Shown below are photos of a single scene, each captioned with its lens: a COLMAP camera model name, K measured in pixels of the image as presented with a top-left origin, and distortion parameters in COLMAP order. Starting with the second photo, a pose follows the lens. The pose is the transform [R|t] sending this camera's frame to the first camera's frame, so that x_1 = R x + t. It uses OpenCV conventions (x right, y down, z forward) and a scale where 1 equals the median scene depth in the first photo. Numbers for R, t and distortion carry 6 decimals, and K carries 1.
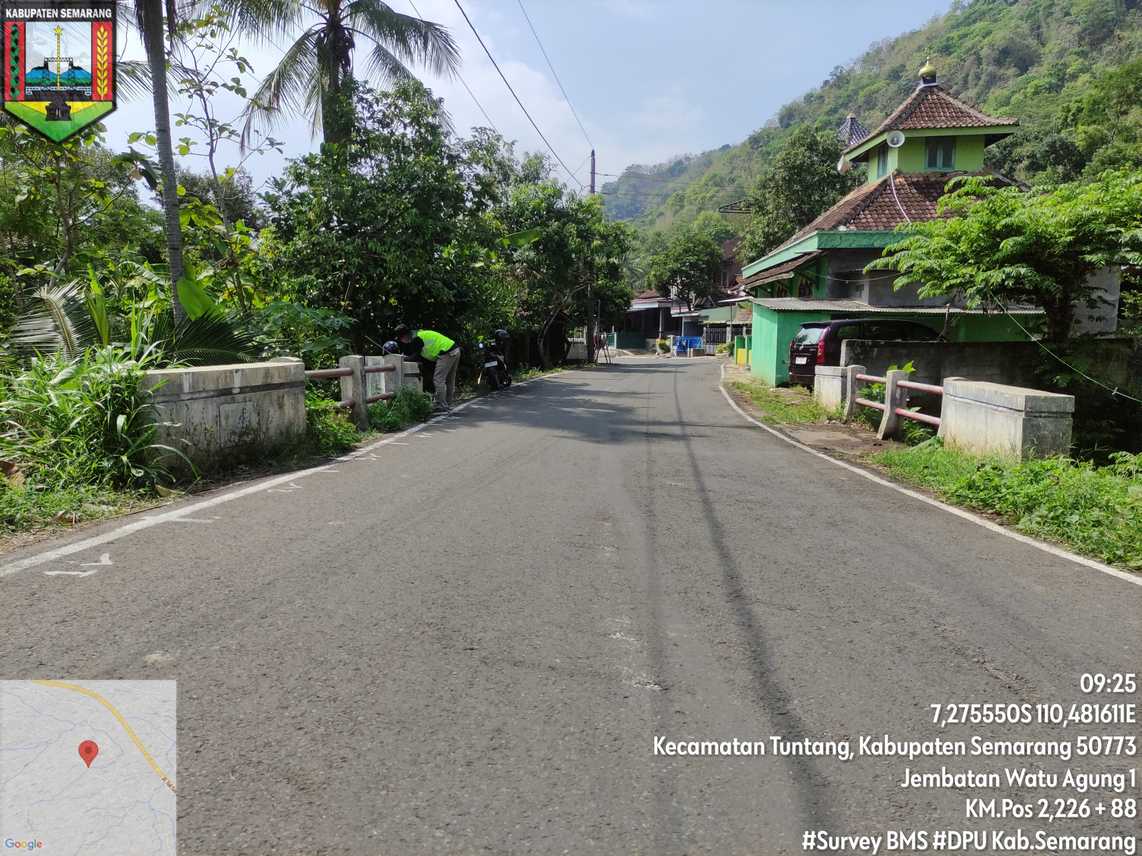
lens RADIAL K [[852.2, 0, 563.0], [0, 852.2, 428.5], [0, 0, 1]] dist [0.043964, -0.031172]
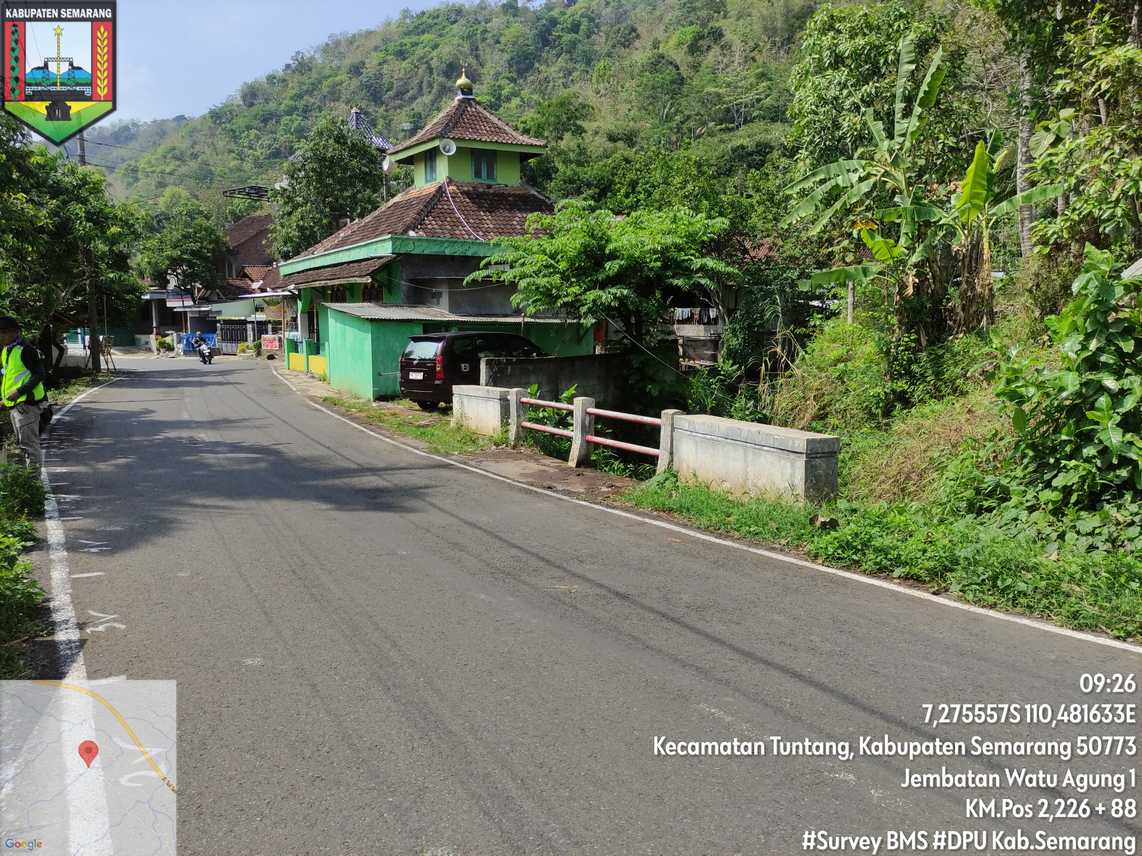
lens RADIAL K [[852.2, 0, 571.5], [0, 852.2, 430.5], [0, 0, 1]] dist [0.043964, -0.031172]
pose [[0.825881, -0.076175, 0.558675, -0.097682], [0.066555, 0.997075, 0.037562, -0.036055], [-0.559903, 0.006161, 0.828535, 0.095629]]
